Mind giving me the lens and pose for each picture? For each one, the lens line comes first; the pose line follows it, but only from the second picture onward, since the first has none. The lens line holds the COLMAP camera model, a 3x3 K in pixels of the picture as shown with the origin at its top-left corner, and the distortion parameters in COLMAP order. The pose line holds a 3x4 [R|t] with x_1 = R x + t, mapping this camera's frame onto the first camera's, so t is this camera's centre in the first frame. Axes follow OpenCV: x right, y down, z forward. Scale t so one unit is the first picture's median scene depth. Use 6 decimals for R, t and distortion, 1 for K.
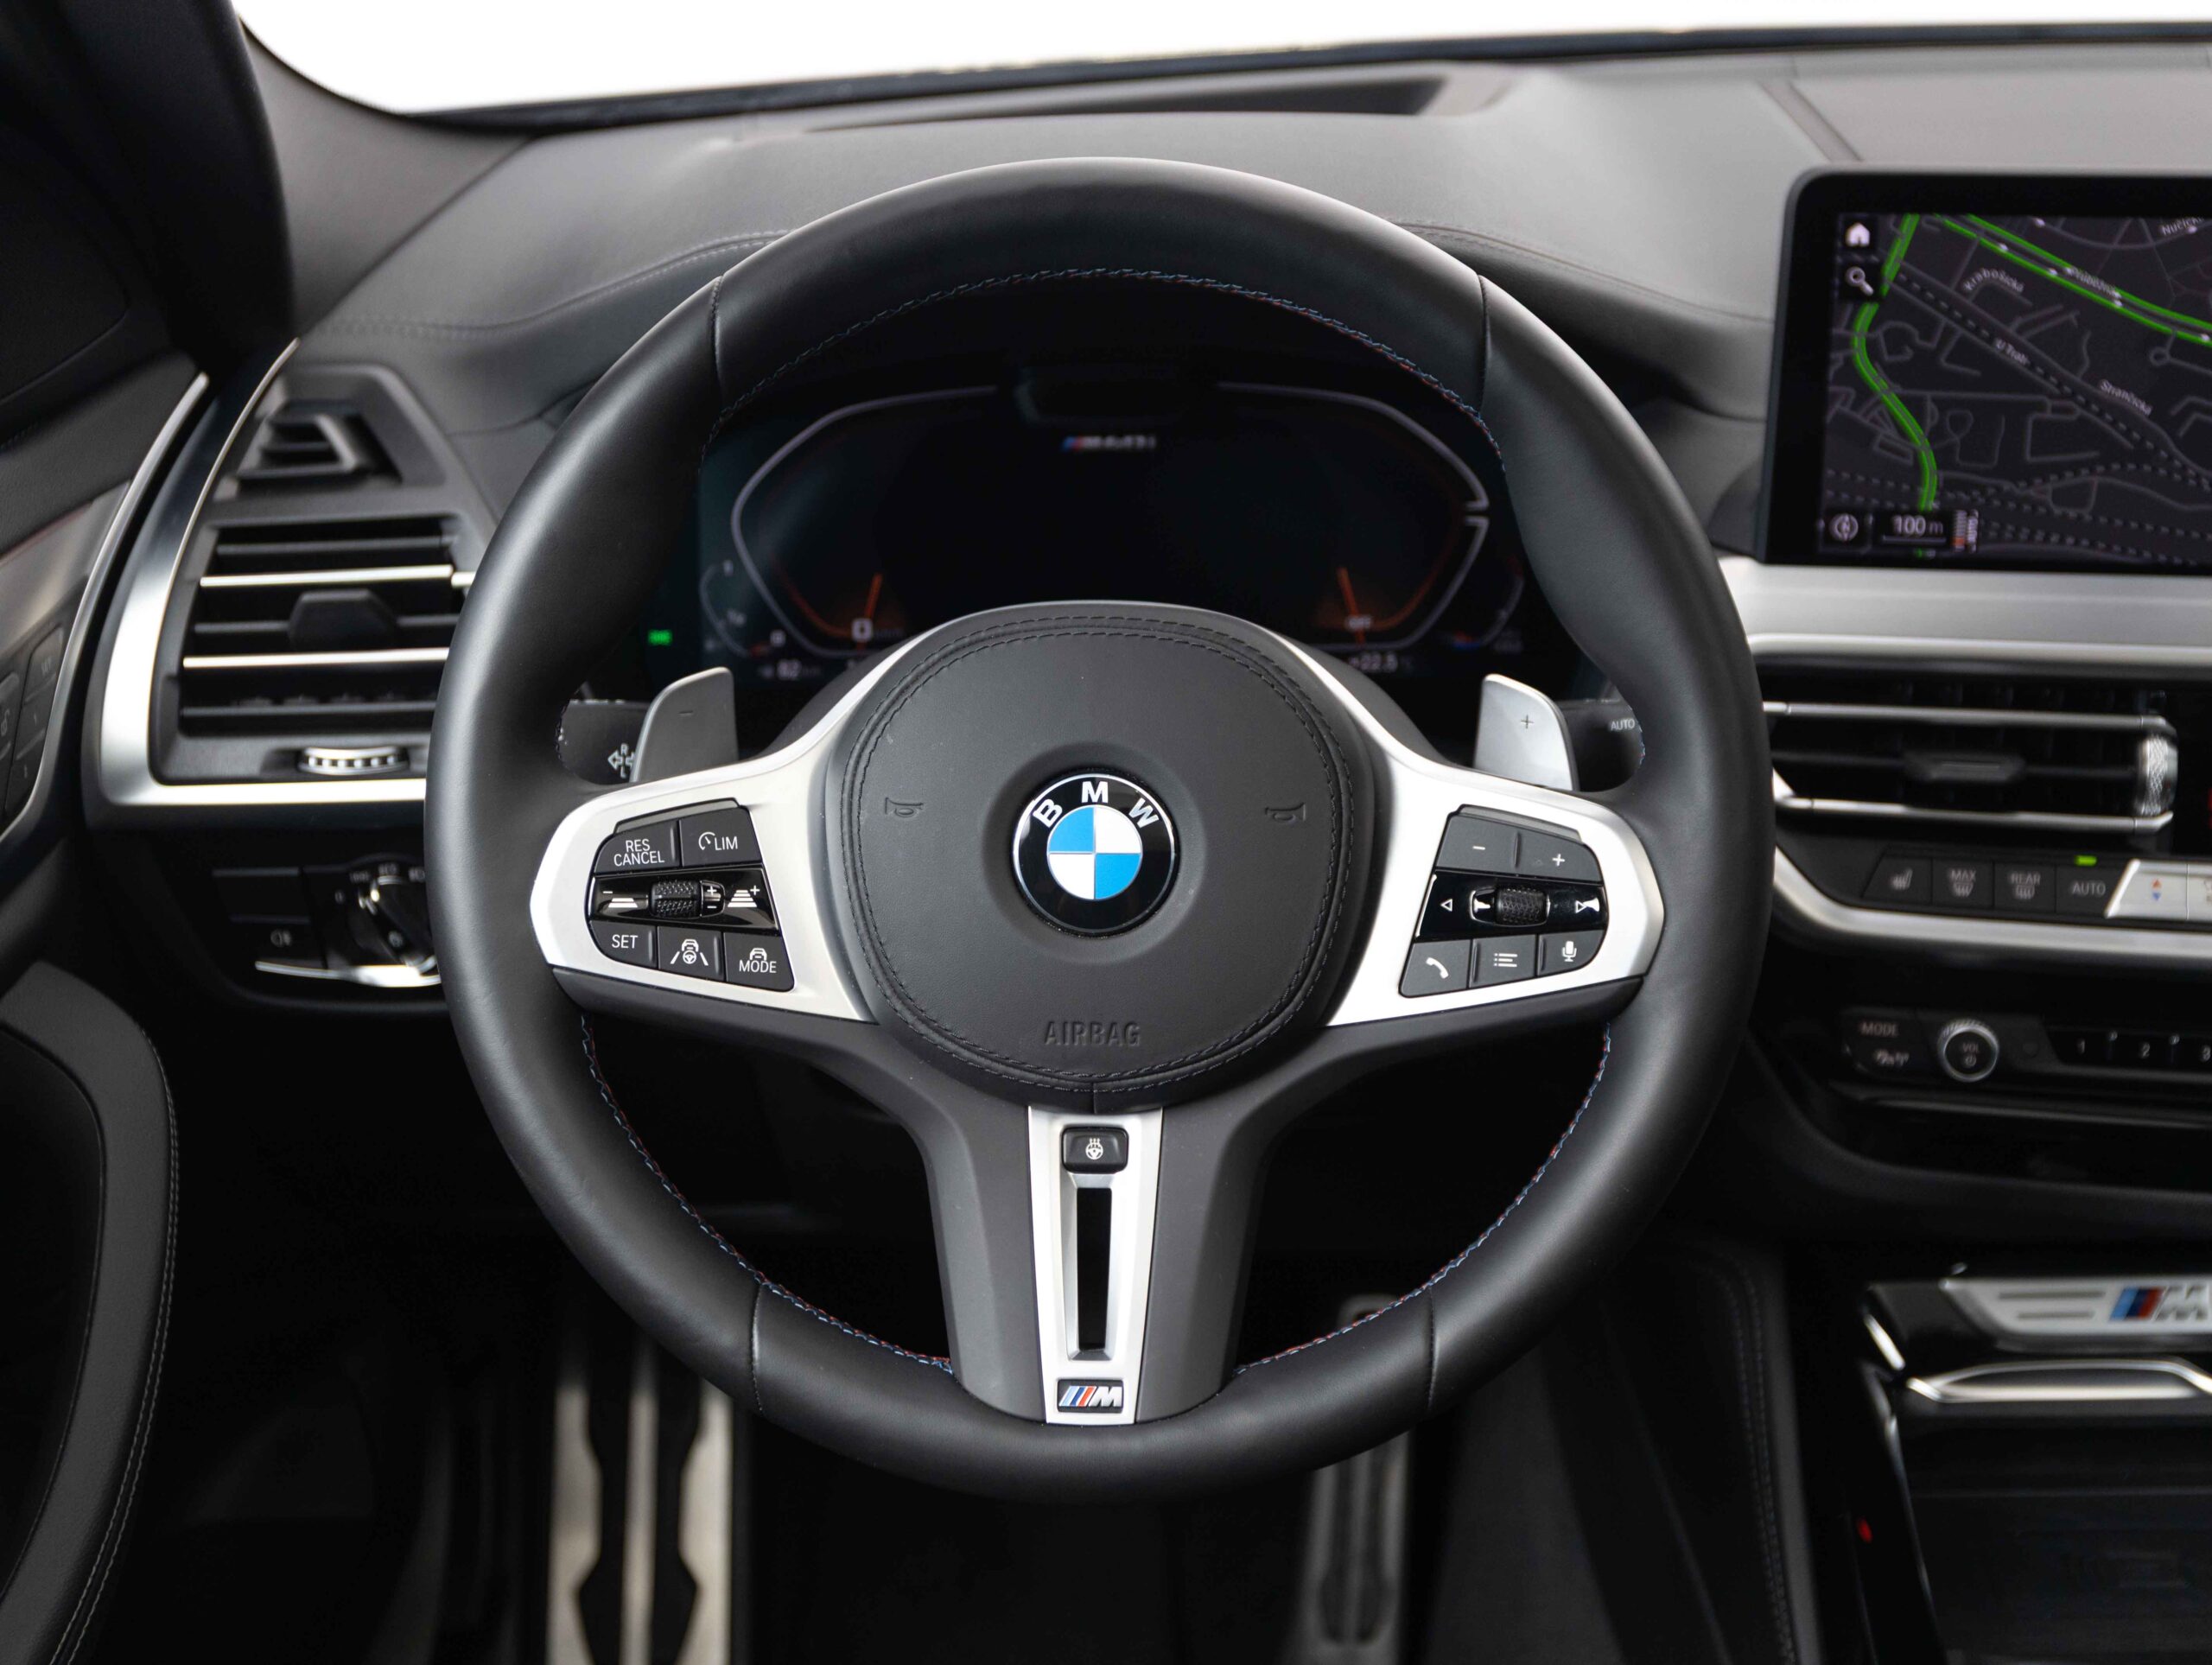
lens RADIAL K [[2989.2, 0, 1110.4], [0, 2989.2, 813.6], [0, 0, 1]] dist [-0.017799, 0.000000]
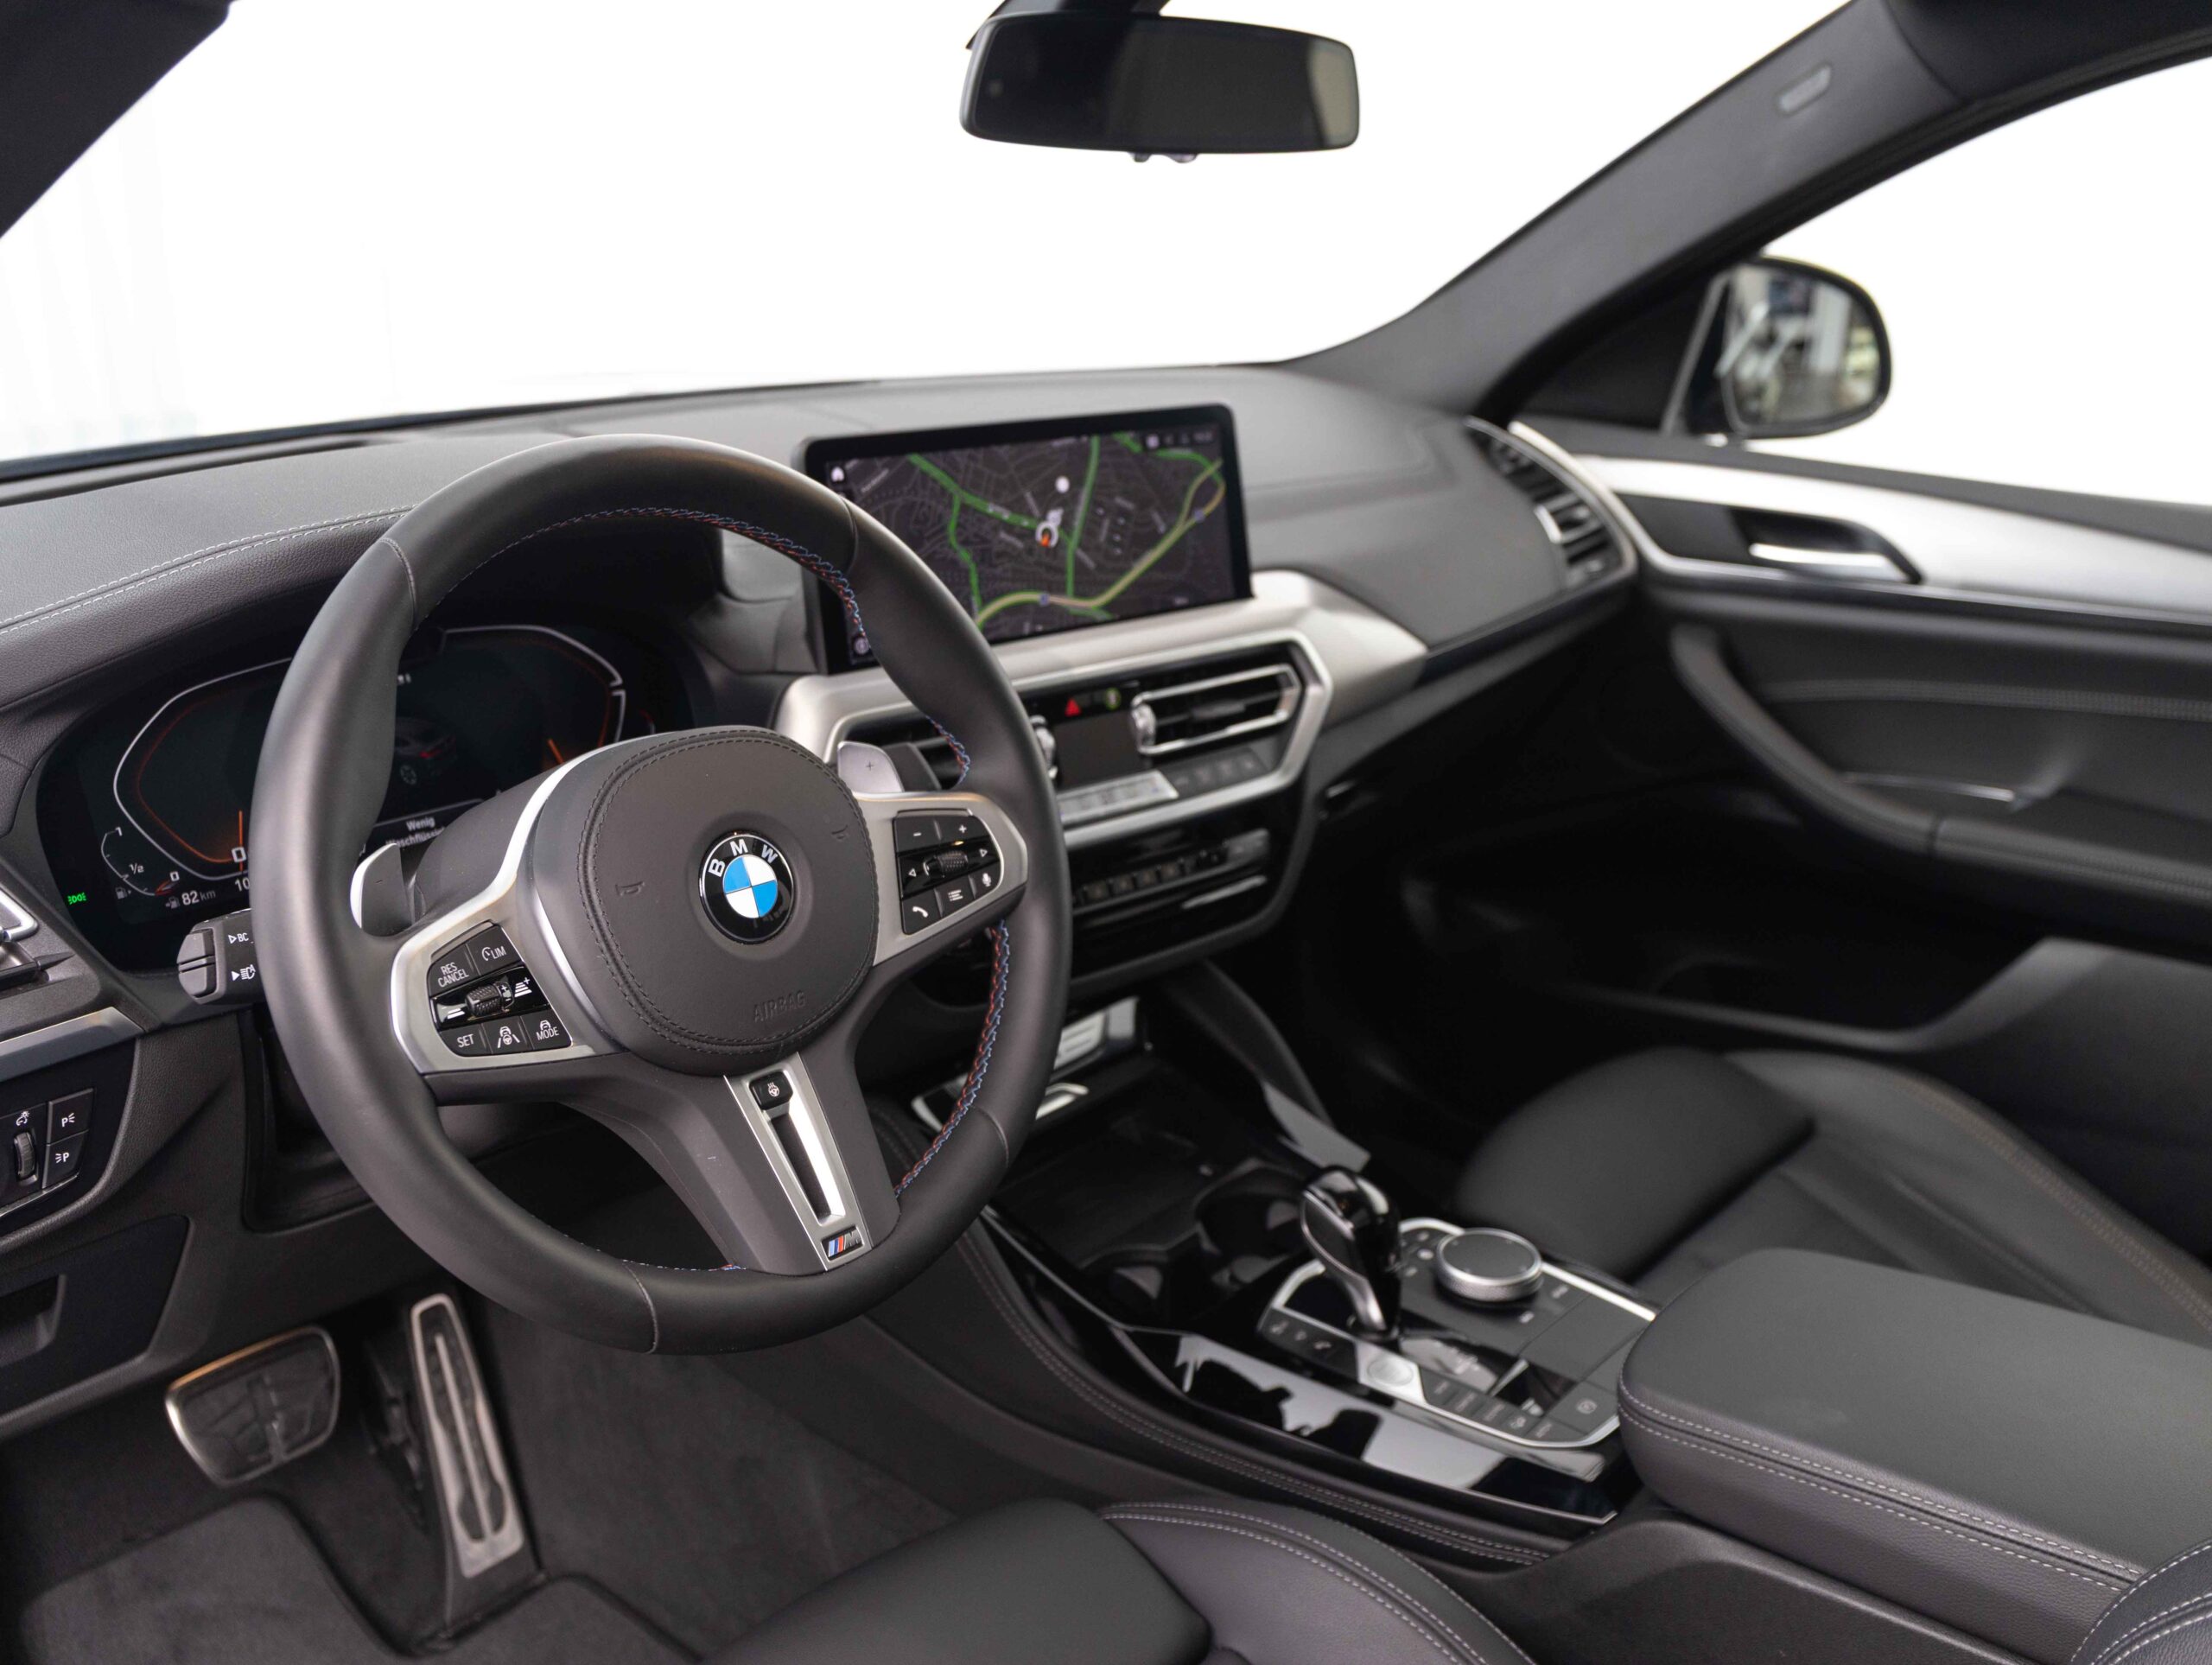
lens RADIAL K [[1955.8, 0, 1071.7], [0, 1955.8, 808.1], [0, 0, 1]] dist [-0.064495, -0.005812]
pose [[0.687885, -0.207896, 0.695409, -0.535946], [0.268274, 0.963079, 0.022545, -0.003205], [-0.674421, 0.171052, 0.718260, 0.188367]]
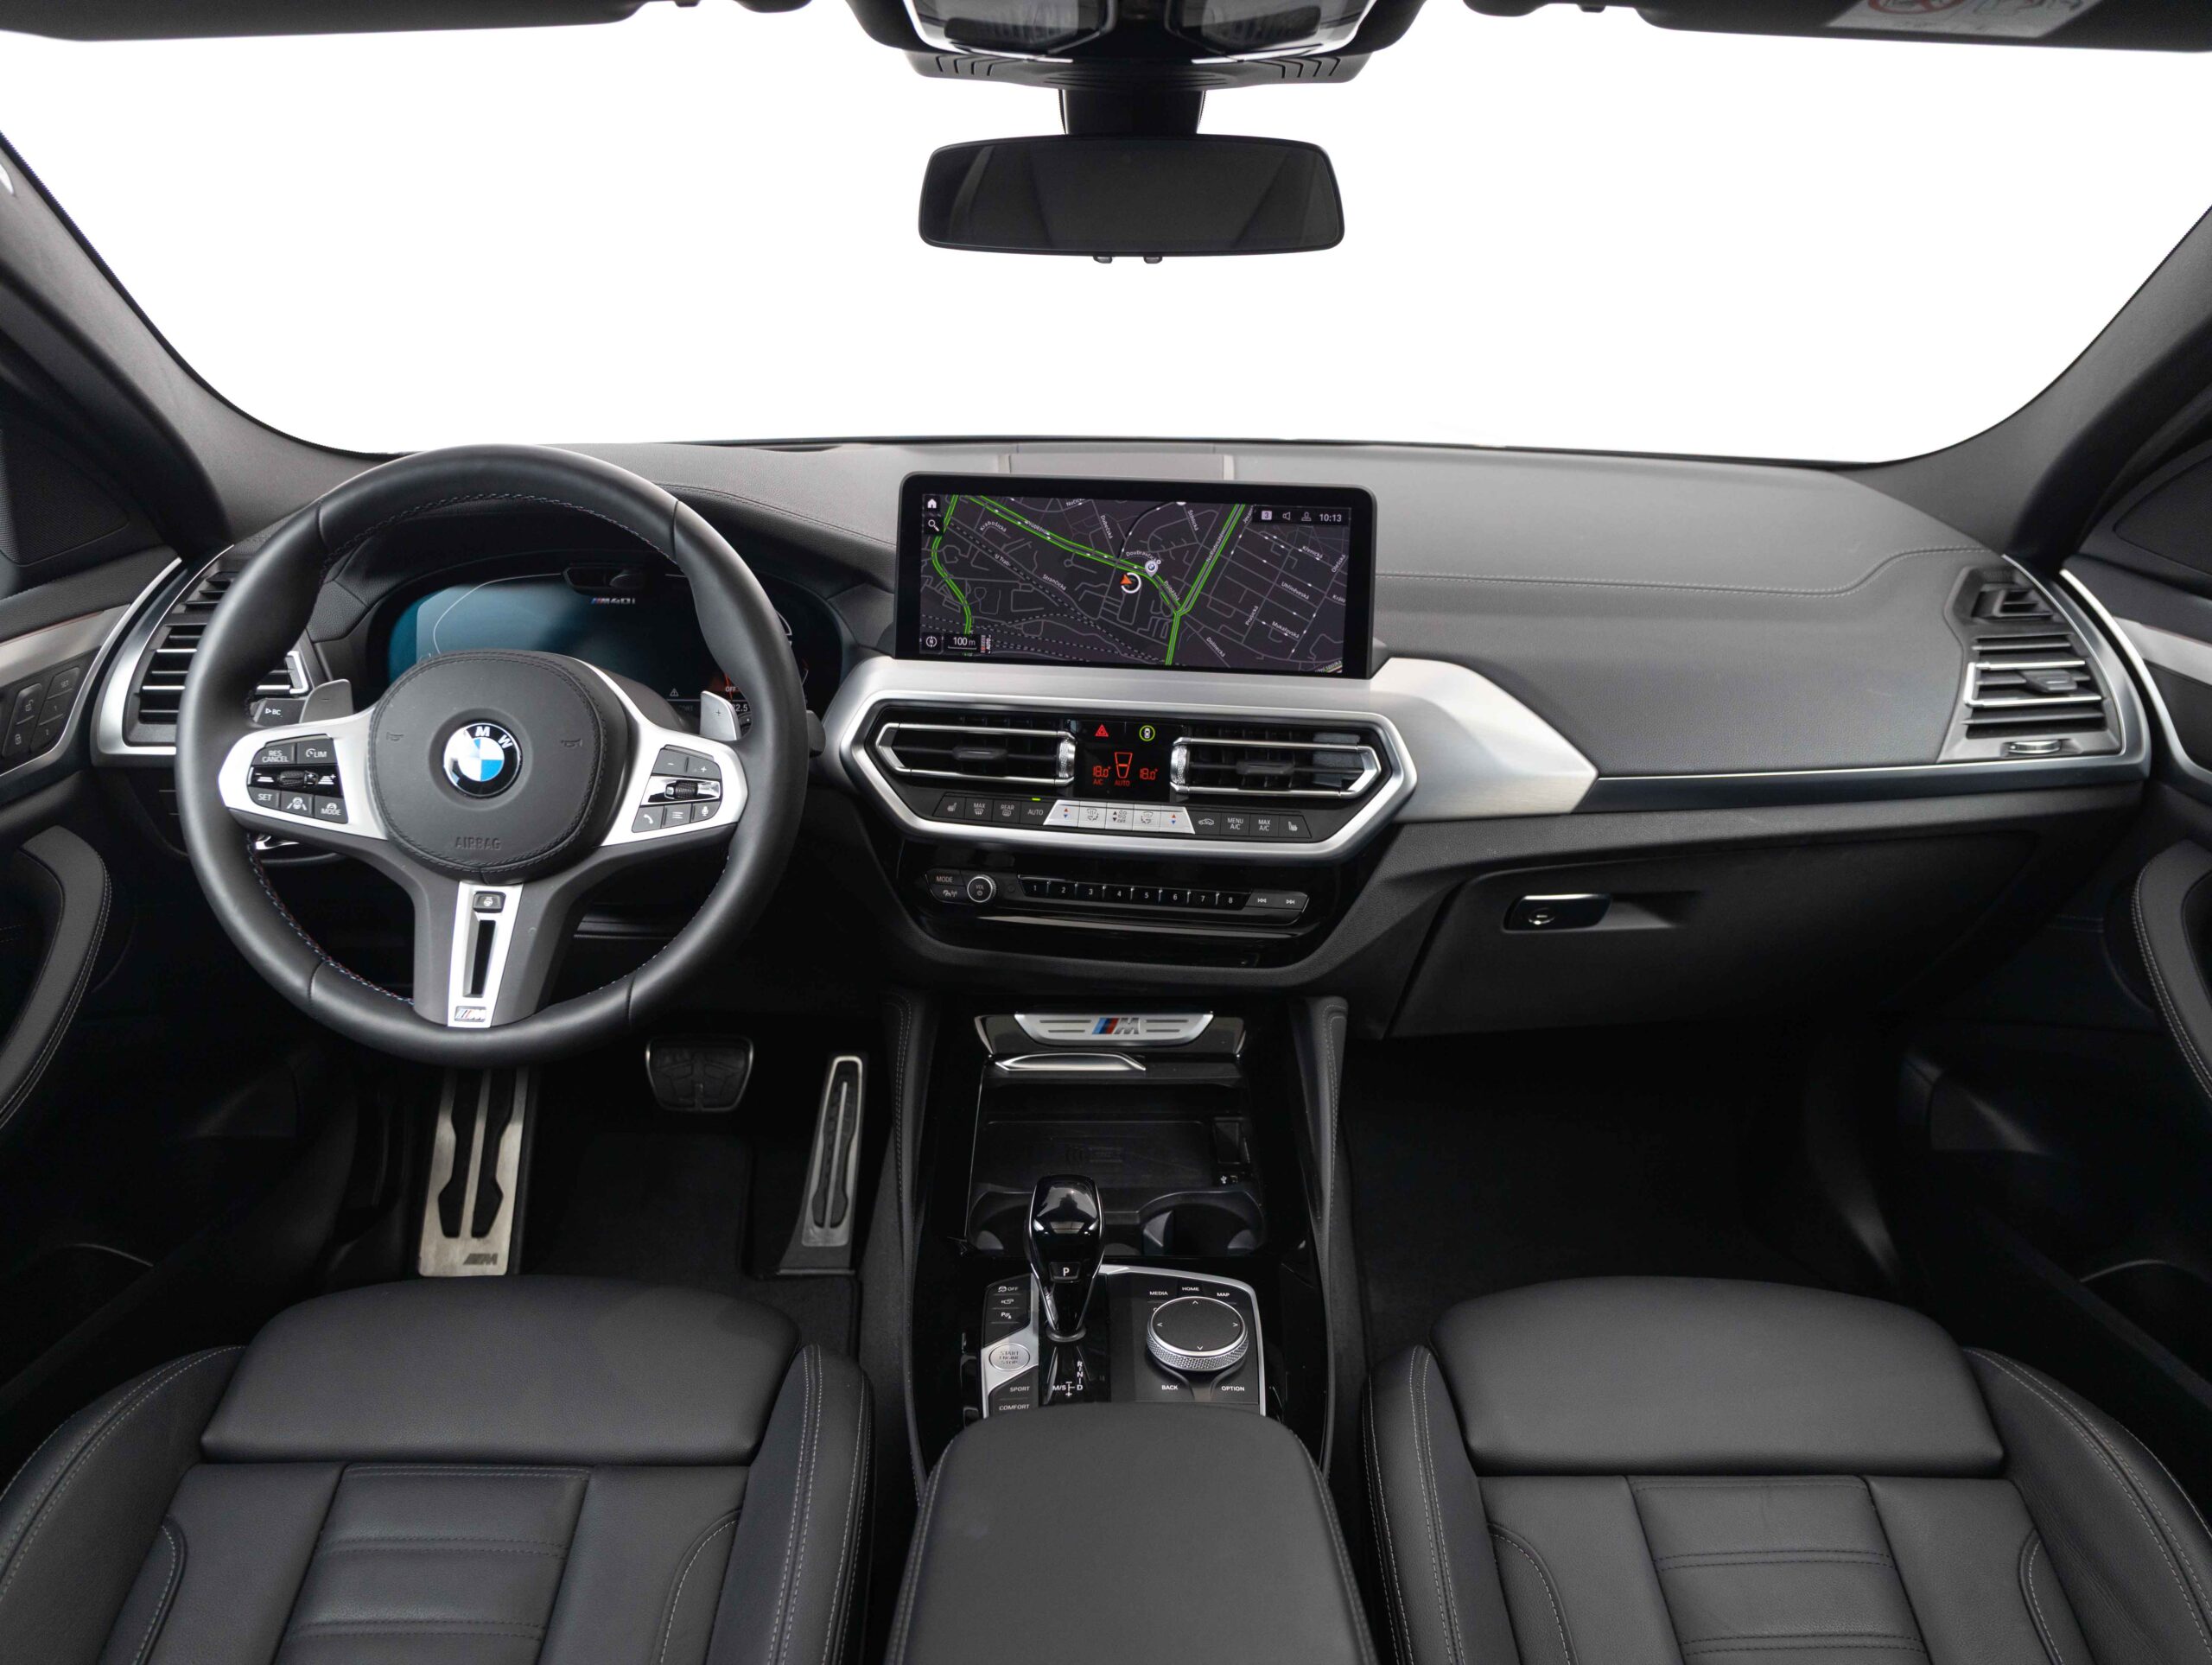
lens RADIAL K [[1590.8, 0, 1111.6], [0, 1590.8, 811.7], [0, 0, 1]] dist [-0.007333, -0.008248]
pose [[0.999327, 0.023006, 0.028573, 0.400358], [-0.021125, 0.997696, -0.064472, 0.110612], [-0.029991, 0.063825, 0.997510, -0.145719]]
